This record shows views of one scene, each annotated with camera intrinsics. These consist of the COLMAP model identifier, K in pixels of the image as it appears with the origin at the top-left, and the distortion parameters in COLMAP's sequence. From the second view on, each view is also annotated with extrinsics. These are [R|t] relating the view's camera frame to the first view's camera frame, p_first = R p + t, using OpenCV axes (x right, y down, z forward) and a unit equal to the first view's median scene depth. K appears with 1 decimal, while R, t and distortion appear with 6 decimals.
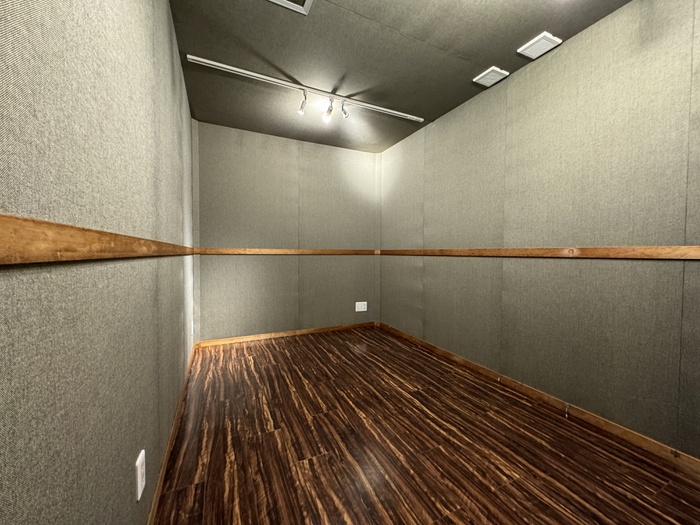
lens RADIAL K [[278.4, 0, 350.7], [0, 278.4, 262.1], [0, 0, 1]] dist [-0.000607, -0.000066]
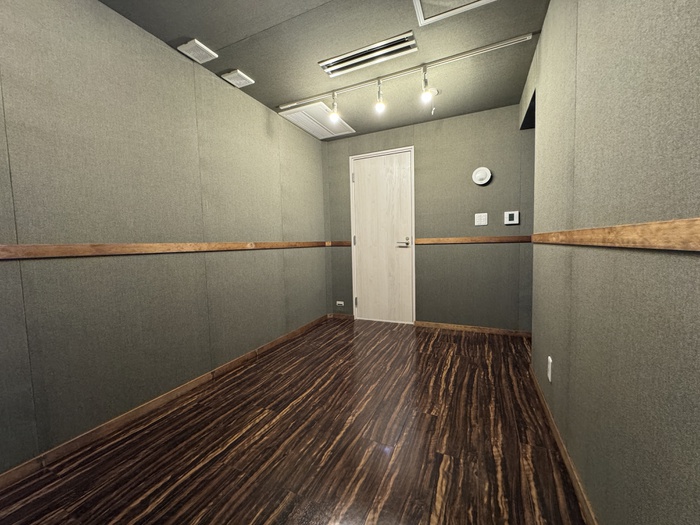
lens RADIAL K [[278.4, 0, 350.1], [0, 278.4, 262.4], [0, 0, 1]] dist [-0.000607, -0.000066]
pose [[-0.641612, -0.041575, 0.765902, -0.649759], [0.047104, 0.994510, 0.093444, -0.060082], [-0.765582, 0.096032, -0.636131, 1.546356]]
